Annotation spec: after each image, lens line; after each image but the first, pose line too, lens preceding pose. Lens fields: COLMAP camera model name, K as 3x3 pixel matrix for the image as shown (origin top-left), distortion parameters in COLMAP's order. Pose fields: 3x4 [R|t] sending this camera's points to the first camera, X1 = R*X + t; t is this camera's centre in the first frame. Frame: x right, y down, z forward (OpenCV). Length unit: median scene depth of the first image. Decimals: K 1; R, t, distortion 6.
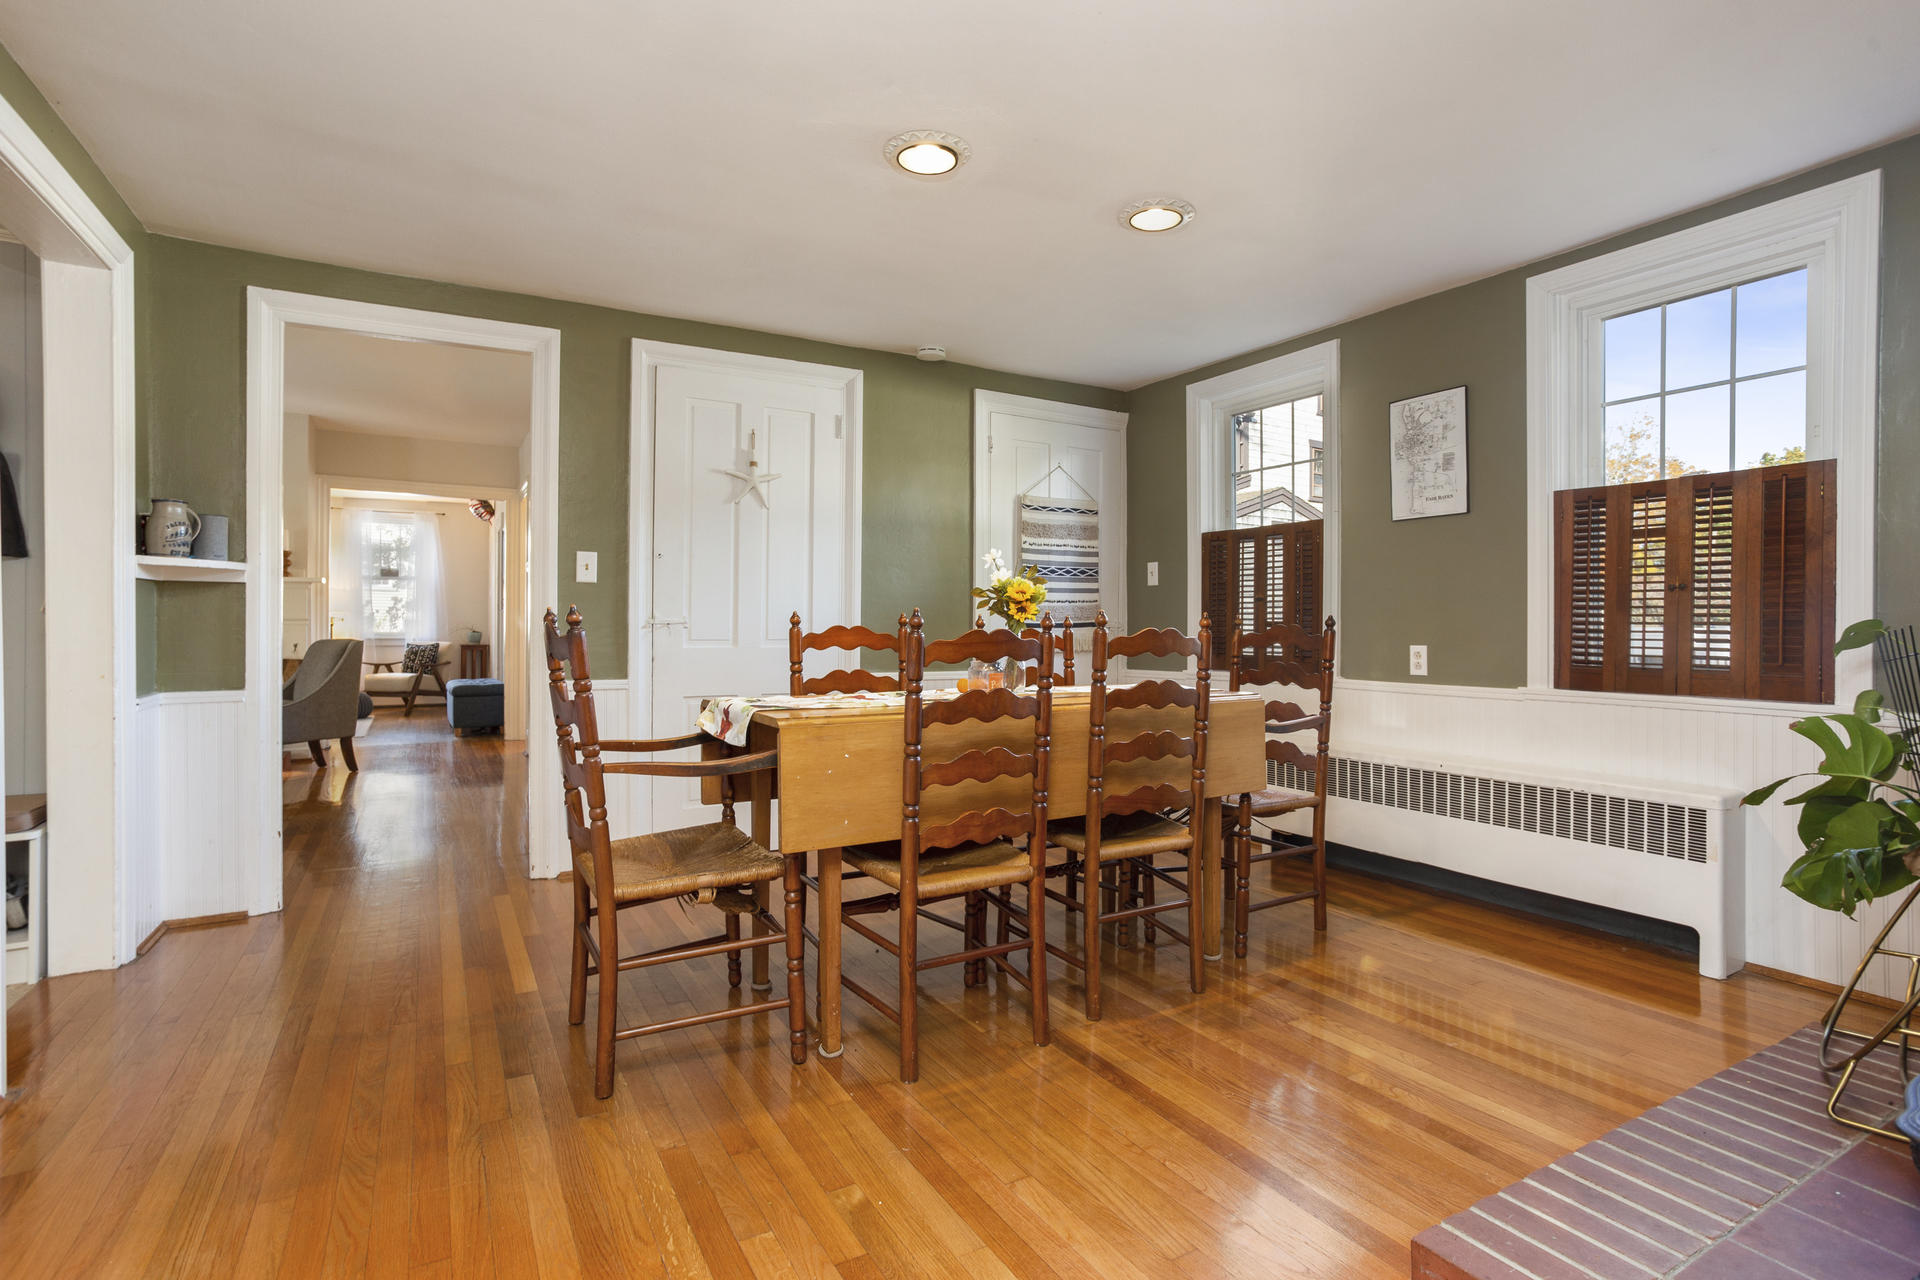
lens RADIAL K [[926.4, 0, 956.2], [0, 926.4, 627.8], [0, 0, 1]] dist [-0.000572, 0.000052]
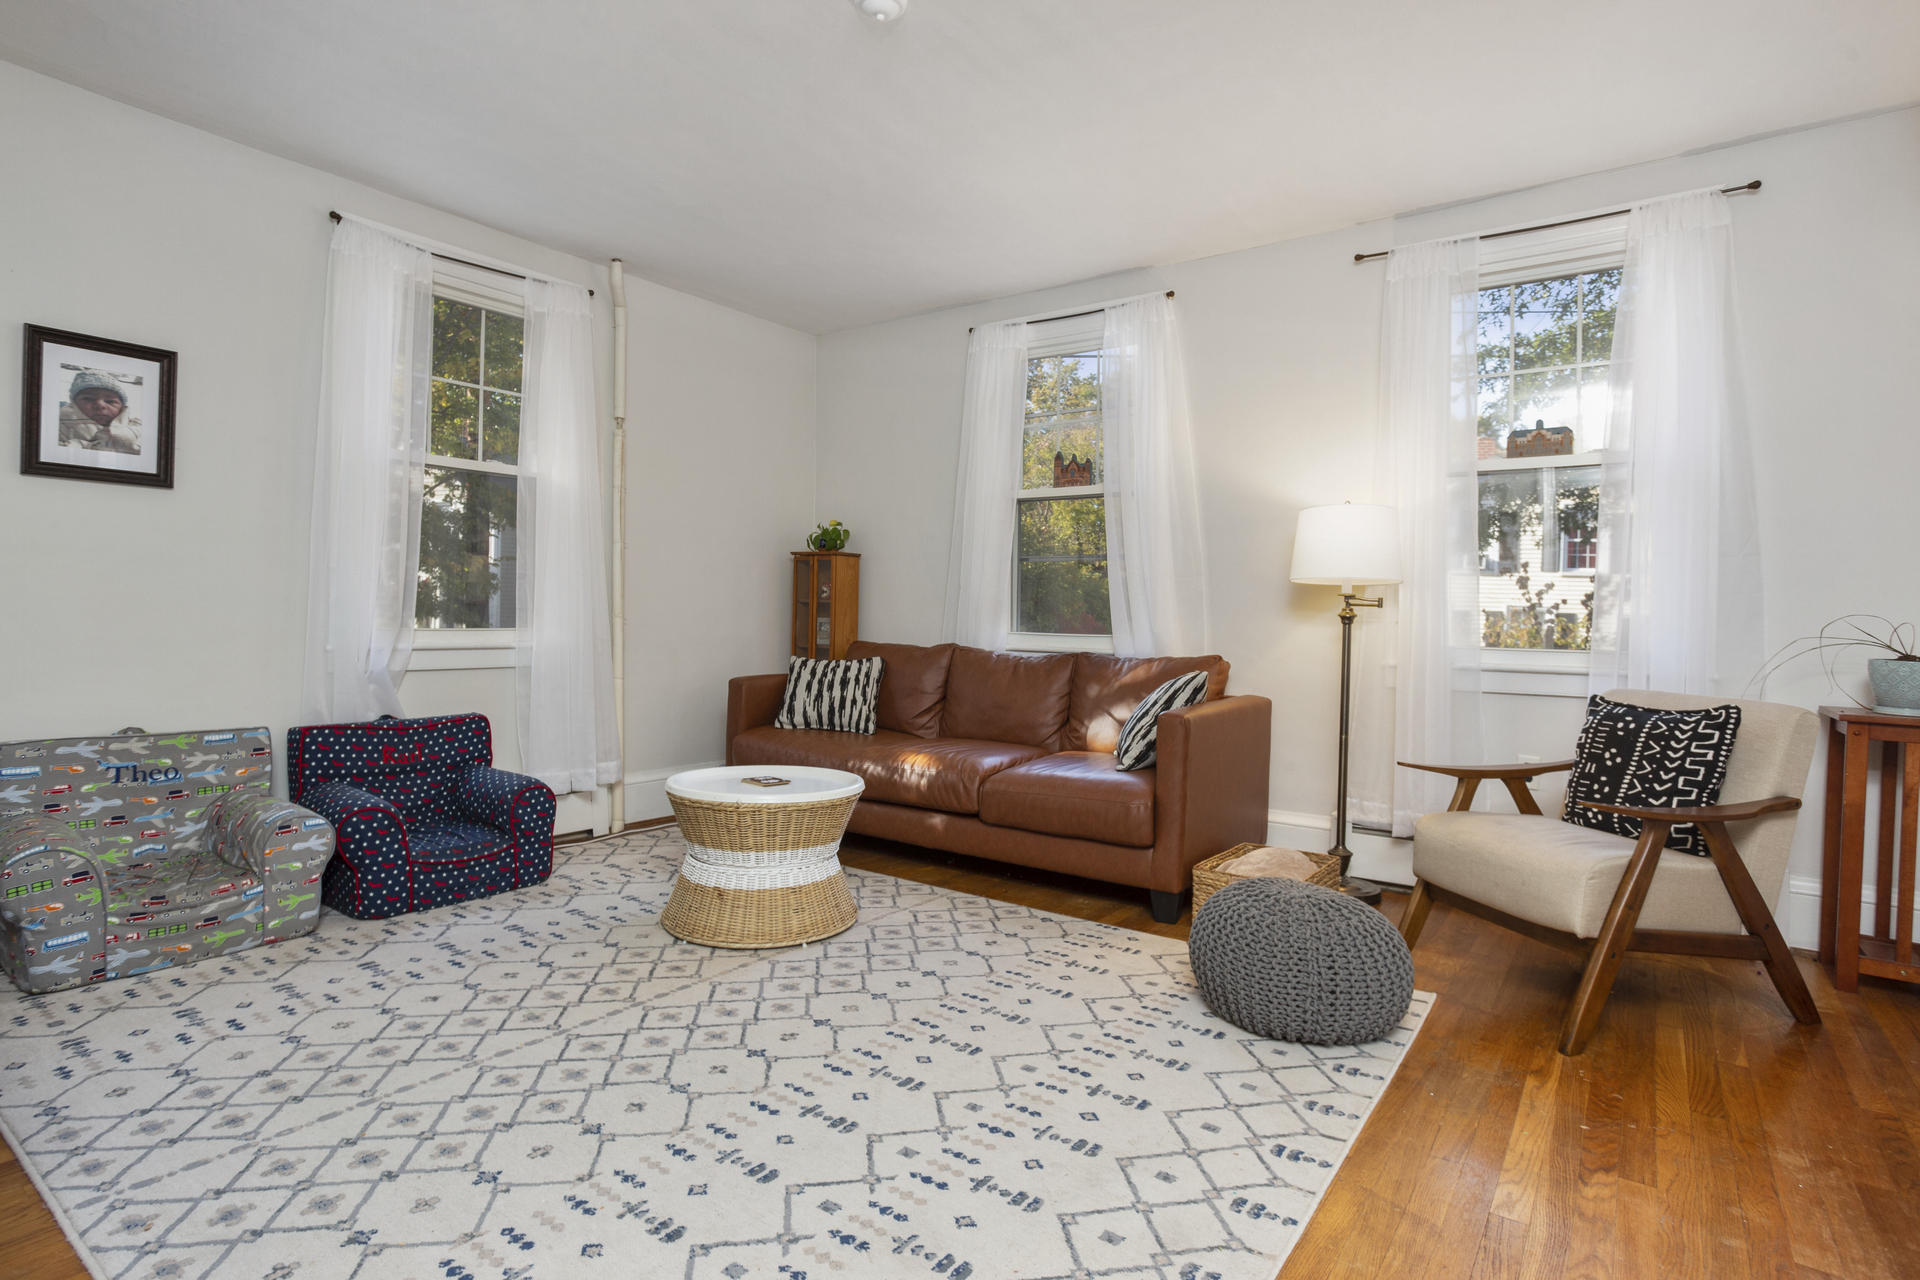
lens RADIAL K [[981.3, 0, 939.2], [0, 981.3, 624.3], [0, 0, 1]] dist [-0.015917, 0.005180]
pose [[0.407218, 0.014597, -0.913215, -0.429501], [-0.020823, 0.999761, 0.006696, -0.001053], [0.913094, 0.016289, 0.407424, 0.740325]]
